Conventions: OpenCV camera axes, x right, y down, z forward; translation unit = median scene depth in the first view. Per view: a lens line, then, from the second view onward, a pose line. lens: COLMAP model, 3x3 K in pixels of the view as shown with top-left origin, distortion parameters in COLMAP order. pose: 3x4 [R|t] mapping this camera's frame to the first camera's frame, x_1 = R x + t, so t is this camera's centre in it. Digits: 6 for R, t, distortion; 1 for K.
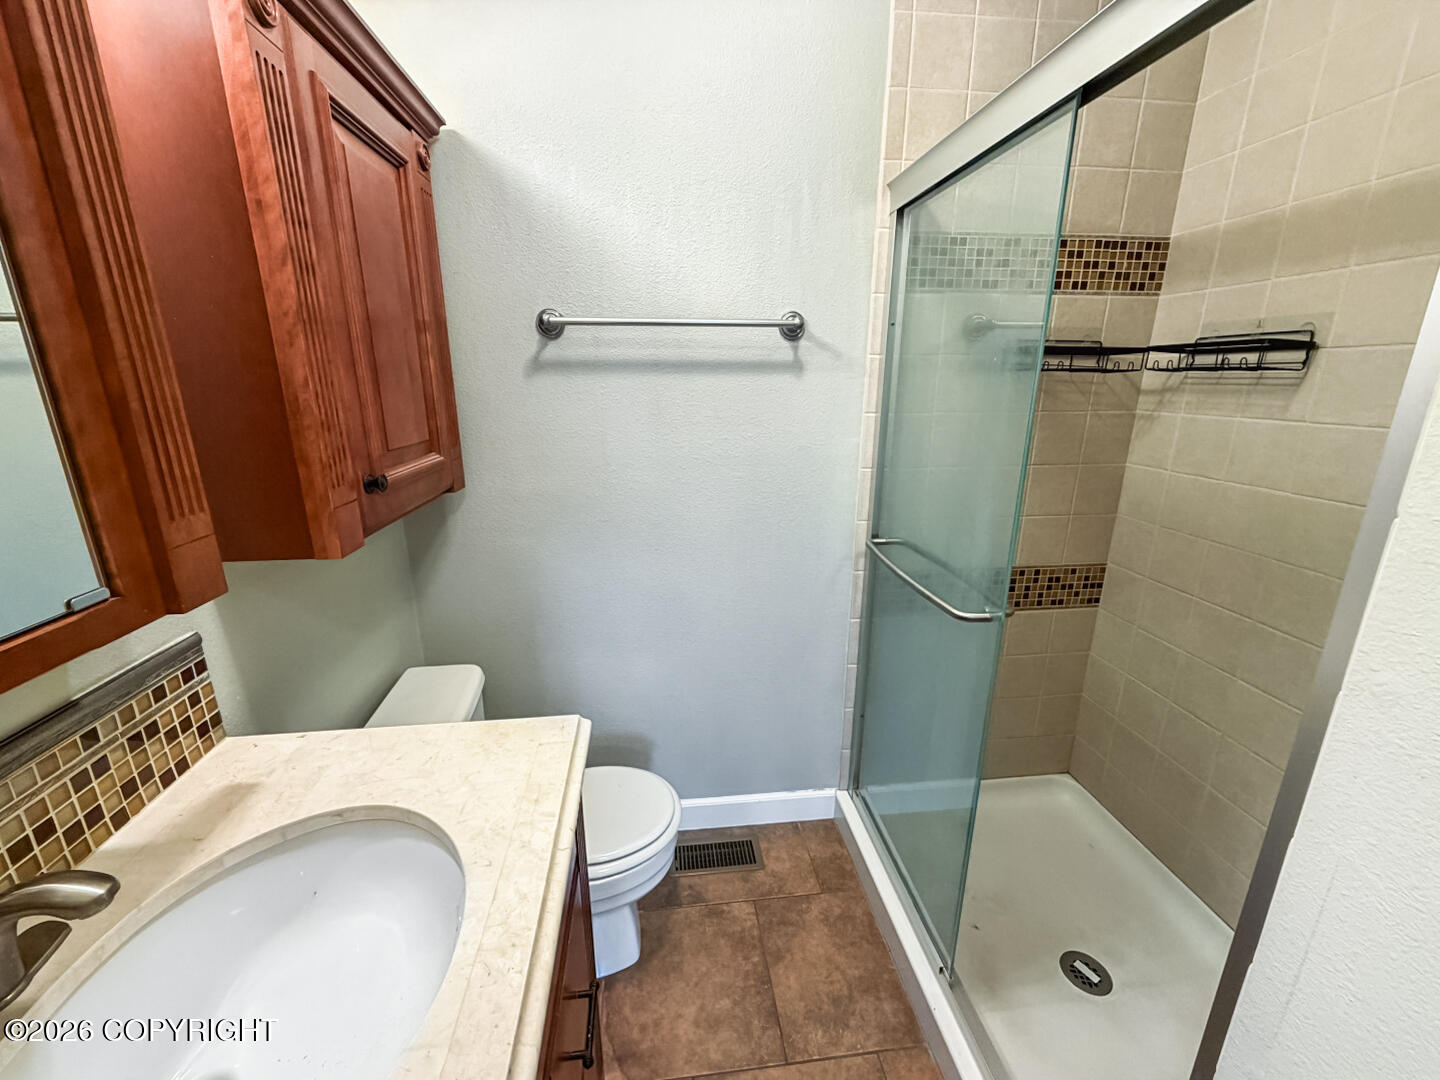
lens RADIAL K [[582.6, 0, 721.4], [0, 582.6, 540.9], [0, 0, 1]] dist [-0.005526, 0.000758]
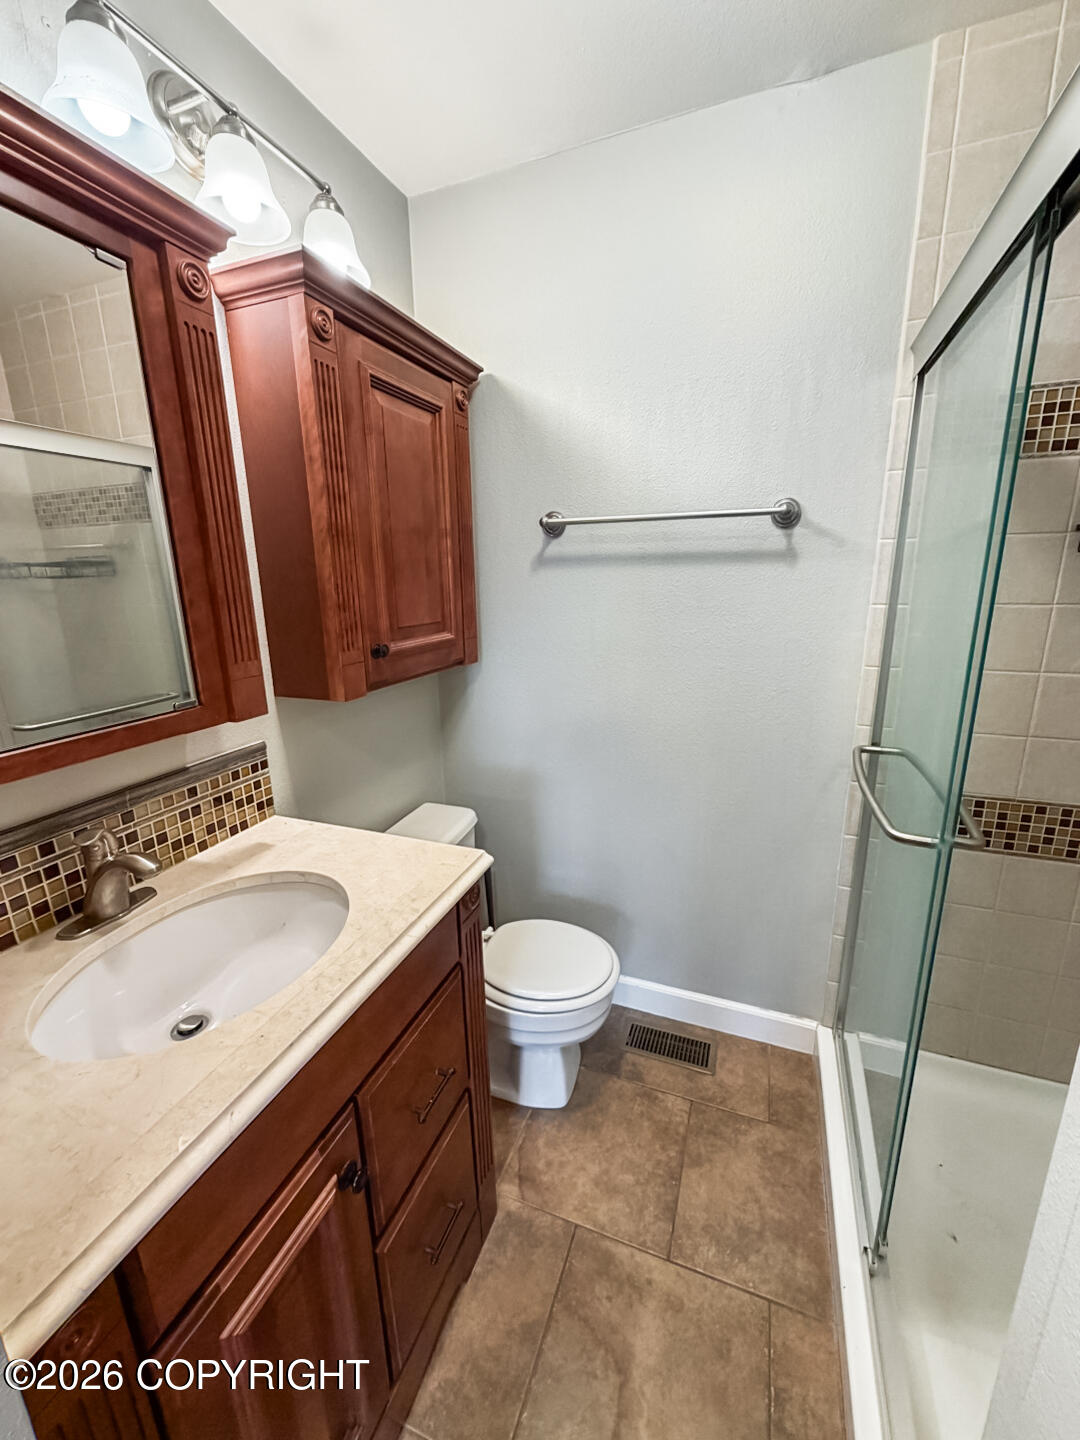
lens RADIAL K [[582.6, 0, 538.9], [0, 582.6, 718.4], [0, 0, 1]] dist [-0.005526, 0.000758]
pose [[0.883225, 0.097788, -0.458640, 0.269232], [-0.109867, 0.993946, 0.000345, 0.011462], [0.455898, 0.050084, 0.888622, -0.018914]]
